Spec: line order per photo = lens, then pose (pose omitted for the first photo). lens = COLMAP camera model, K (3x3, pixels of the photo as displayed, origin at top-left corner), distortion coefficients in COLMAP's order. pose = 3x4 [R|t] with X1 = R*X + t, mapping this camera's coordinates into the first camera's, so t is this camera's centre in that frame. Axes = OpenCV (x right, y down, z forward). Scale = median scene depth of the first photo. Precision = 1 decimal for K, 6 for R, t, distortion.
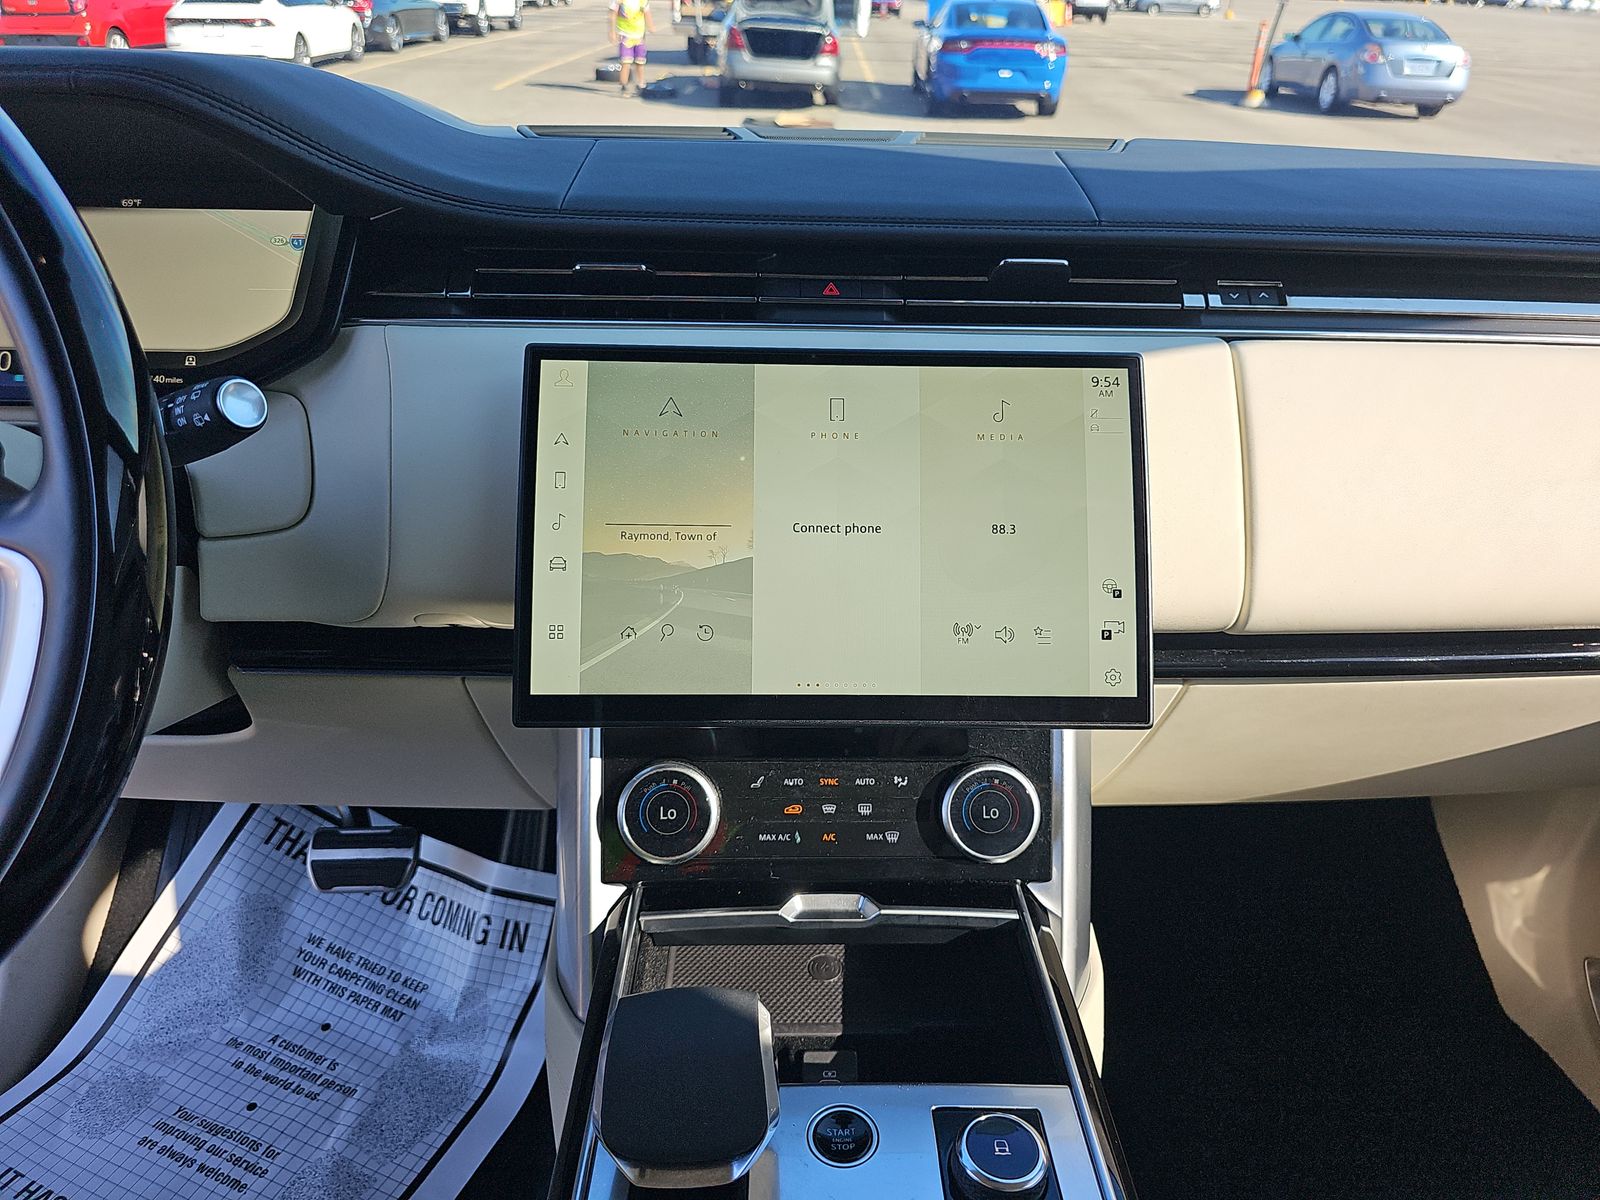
lens RADIAL K [[1033.7, 0, 807.2], [0, 1033.7, 596.1], [0, 0, 1]] dist [0.020331, -0.012522]
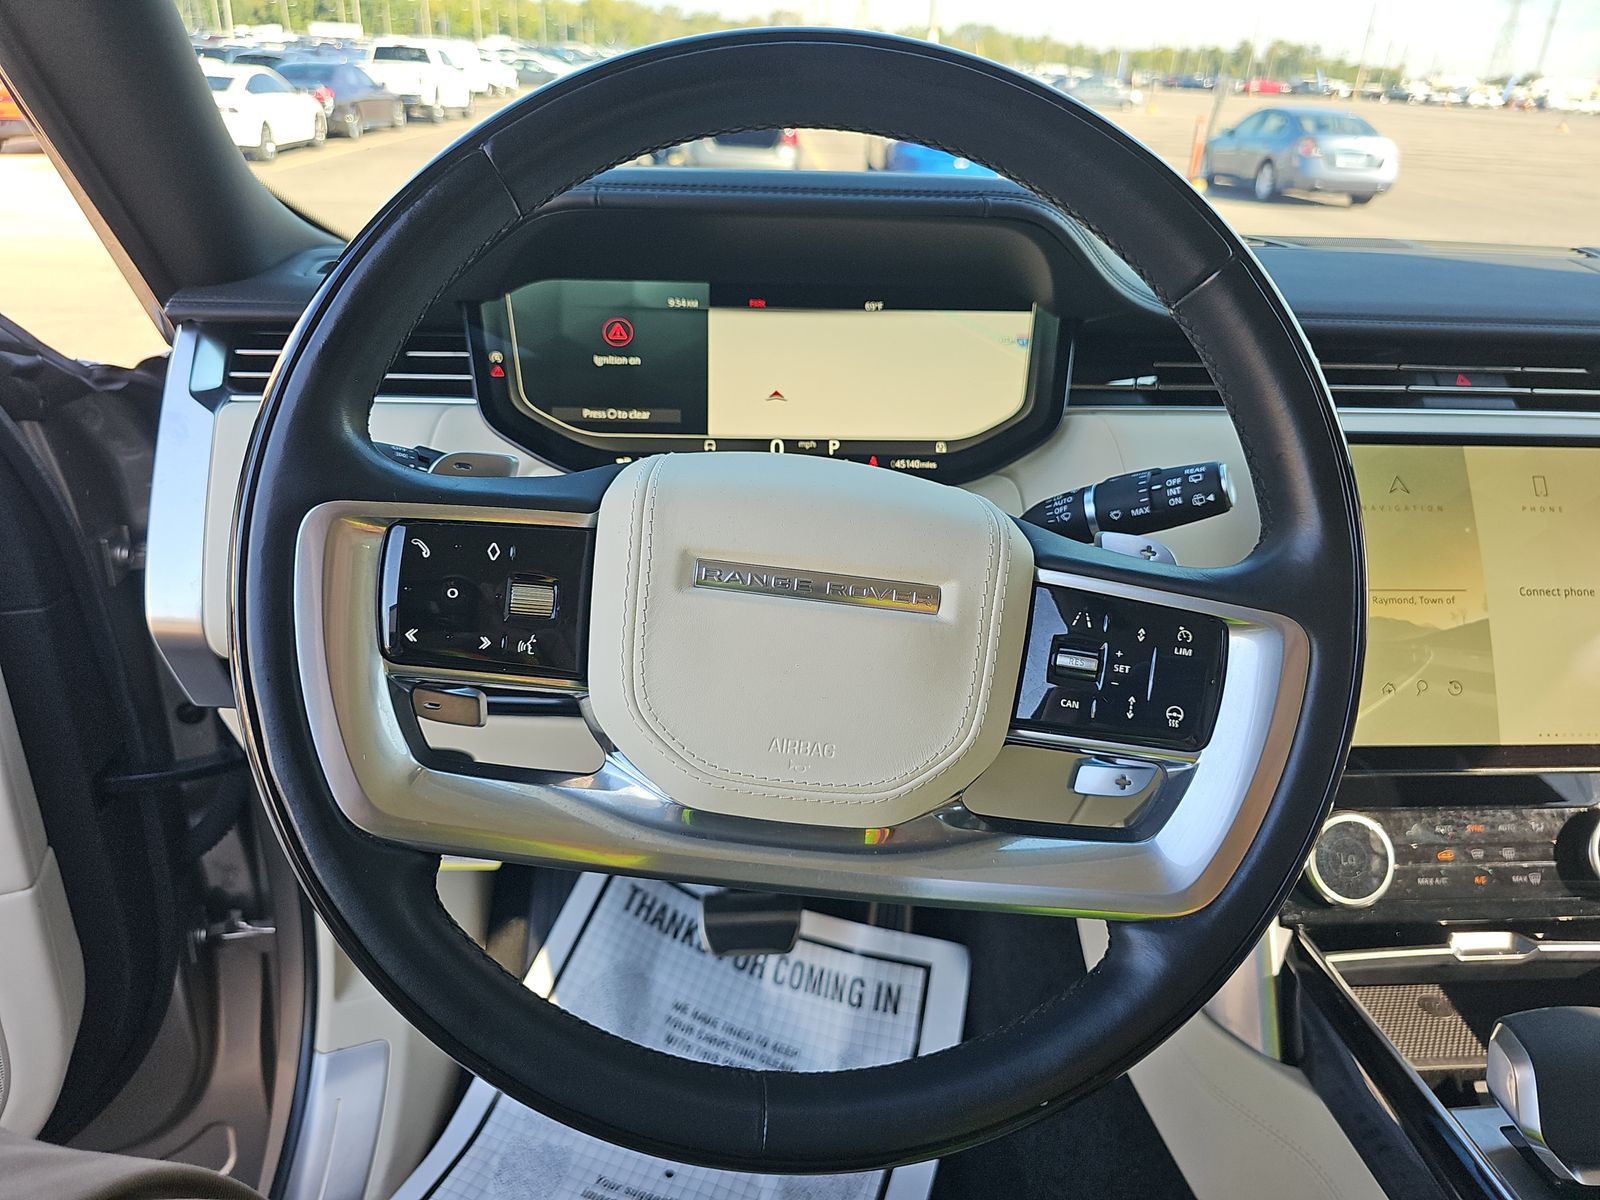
lens RADIAL K [[1033.7, 0, 796.1], [0, 1033.7, 600.5], [0, 0, 1]] dist [0.020331, -0.012522]
pose [[0.999396, -0.009368, 0.033473, -0.390896], [0.011574, 0.997730, -0.066334, 0.003667], [-0.032776, 0.066681, 0.997236, -0.039286]]
